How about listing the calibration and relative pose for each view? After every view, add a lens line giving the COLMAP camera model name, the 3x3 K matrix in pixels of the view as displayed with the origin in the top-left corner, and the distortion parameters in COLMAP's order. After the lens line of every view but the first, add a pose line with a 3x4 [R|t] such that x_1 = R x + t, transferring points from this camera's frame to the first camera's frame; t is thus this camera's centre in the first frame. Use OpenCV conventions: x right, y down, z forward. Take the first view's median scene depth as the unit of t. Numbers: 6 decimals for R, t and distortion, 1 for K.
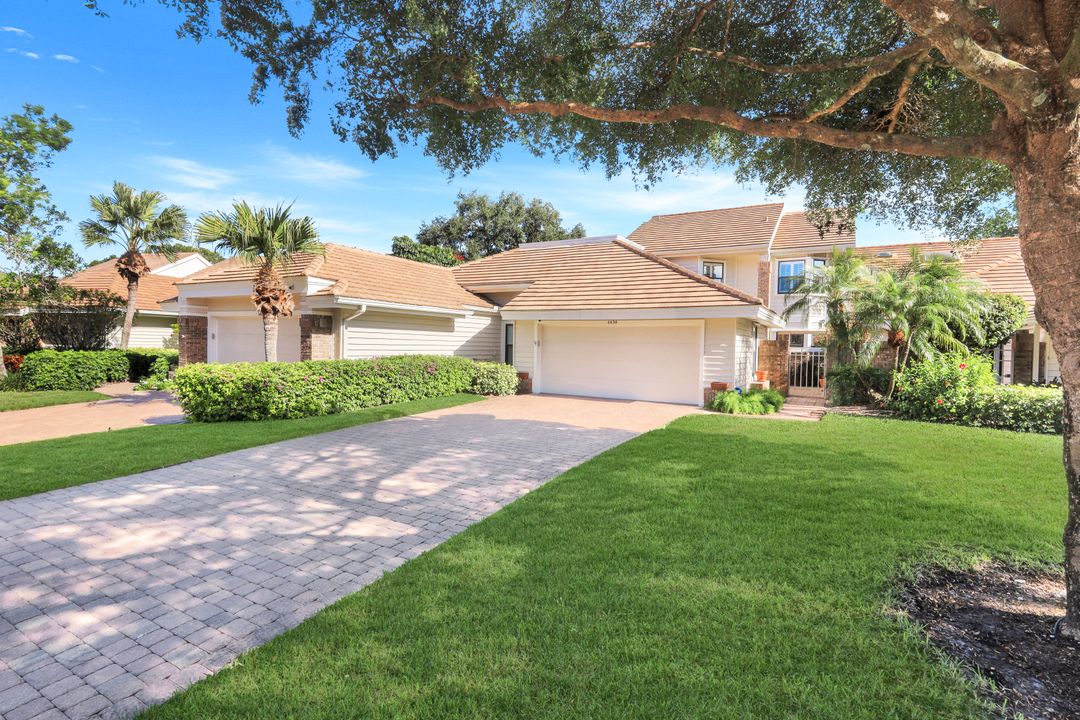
lens RADIAL K [[505.4, 0, 542.4], [0, 505.4, 354.2], [0, 0, 1]] dist [0.006074, -0.000277]
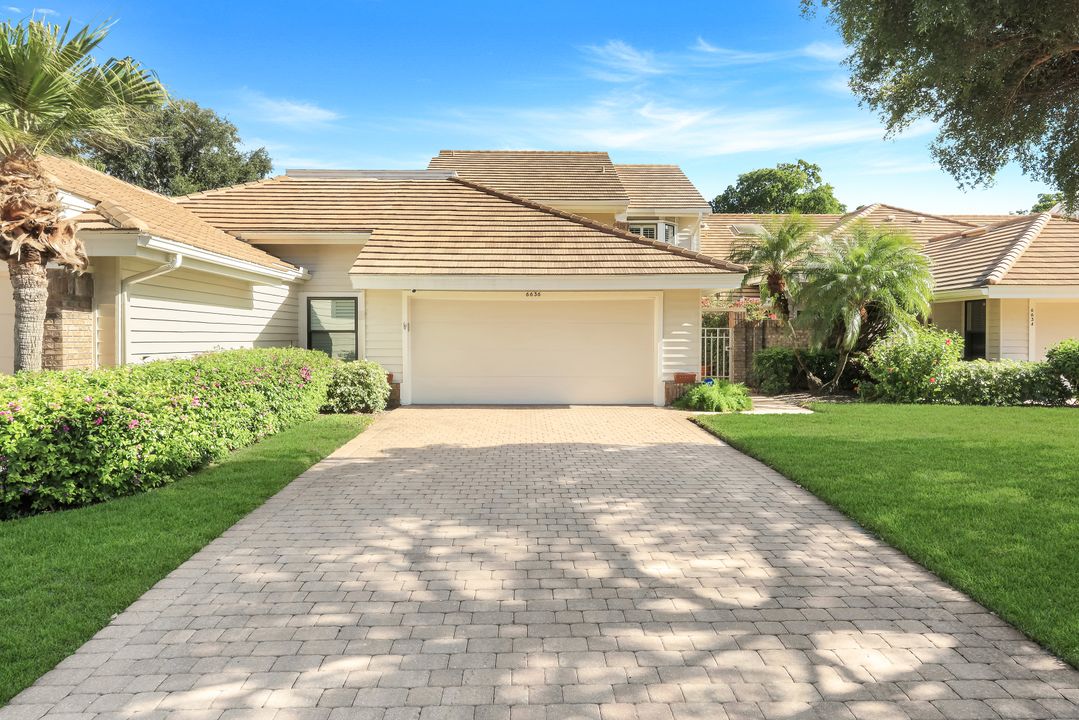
lens RADIAL K [[688.2, 0, 534.6], [0, 688.2, 355.9], [0, 0, 1]] dist [0.004717, 0.002303]
pose [[0.863116, -0.033330, 0.503905, -0.370044], [0.025199, 0.999419, 0.022944, -0.000495], [-0.504377, -0.007106, 0.863454, 0.199162]]
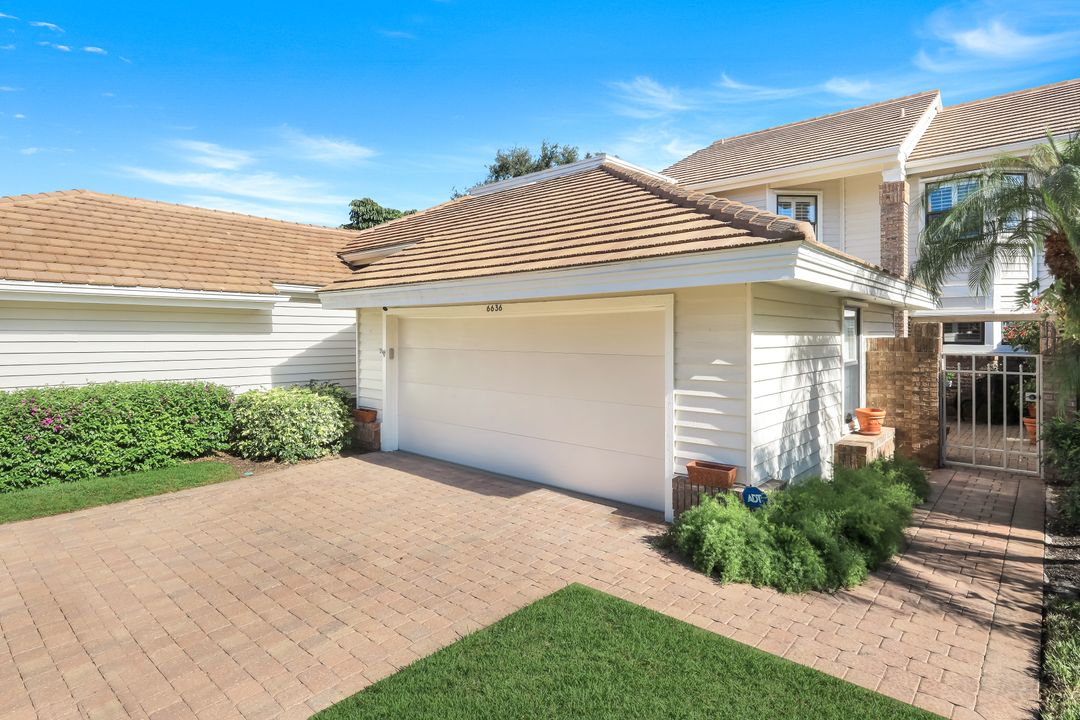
lens RADIAL K [[566.1, 0, 537.3], [0, 566.1, 334.9], [0, 0, 1]] dist [-0.004450, -0.000711]
pose [[0.979423, -0.019808, -0.200842, 0.303243], [0.015750, 0.999639, -0.021781, -0.030397], [0.201201, 0.018169, 0.979381, 0.559156]]
